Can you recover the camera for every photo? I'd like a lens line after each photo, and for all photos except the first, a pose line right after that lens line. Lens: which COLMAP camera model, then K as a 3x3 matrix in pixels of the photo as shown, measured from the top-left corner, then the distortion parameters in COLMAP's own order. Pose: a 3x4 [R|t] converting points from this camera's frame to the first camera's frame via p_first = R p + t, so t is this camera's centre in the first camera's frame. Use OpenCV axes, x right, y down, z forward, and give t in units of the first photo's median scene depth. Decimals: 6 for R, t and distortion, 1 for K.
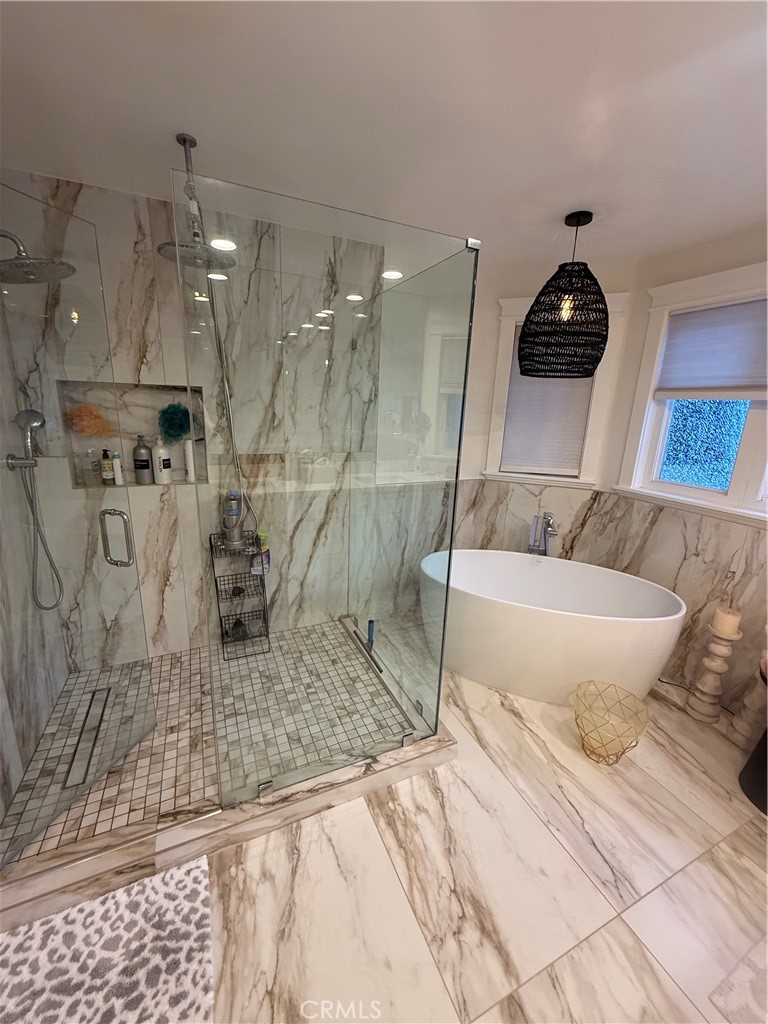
lens RADIAL K [[408.4, 0, 382.2], [0, 408.4, 508.4], [0, 0, 1]] dist [-0.001262, 0.001110]
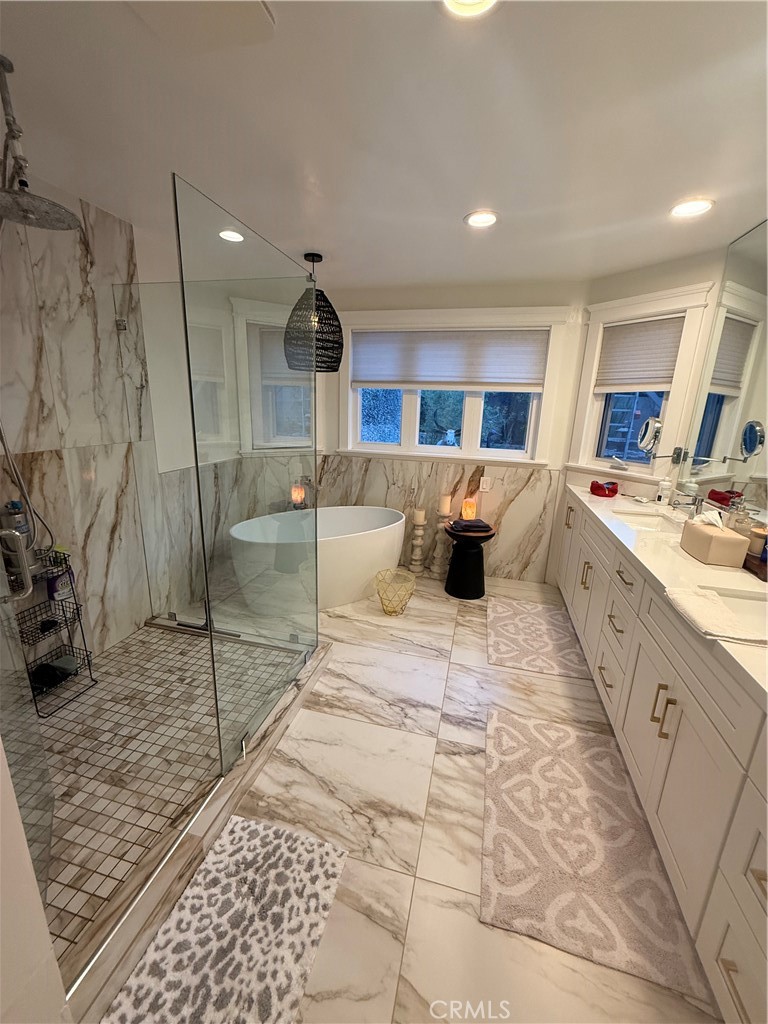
lens RADIAL K [[408.4, 0, 382.2], [0, 408.4, 508.4], [0, 0, 1]] dist [-0.001262, 0.001110]
pose [[0.629216, -0.209899, 0.748352, -0.507574], [0.185041, 0.975614, 0.118059, 0.006247], [-0.754882, 0.064191, 0.652711, -0.030202]]
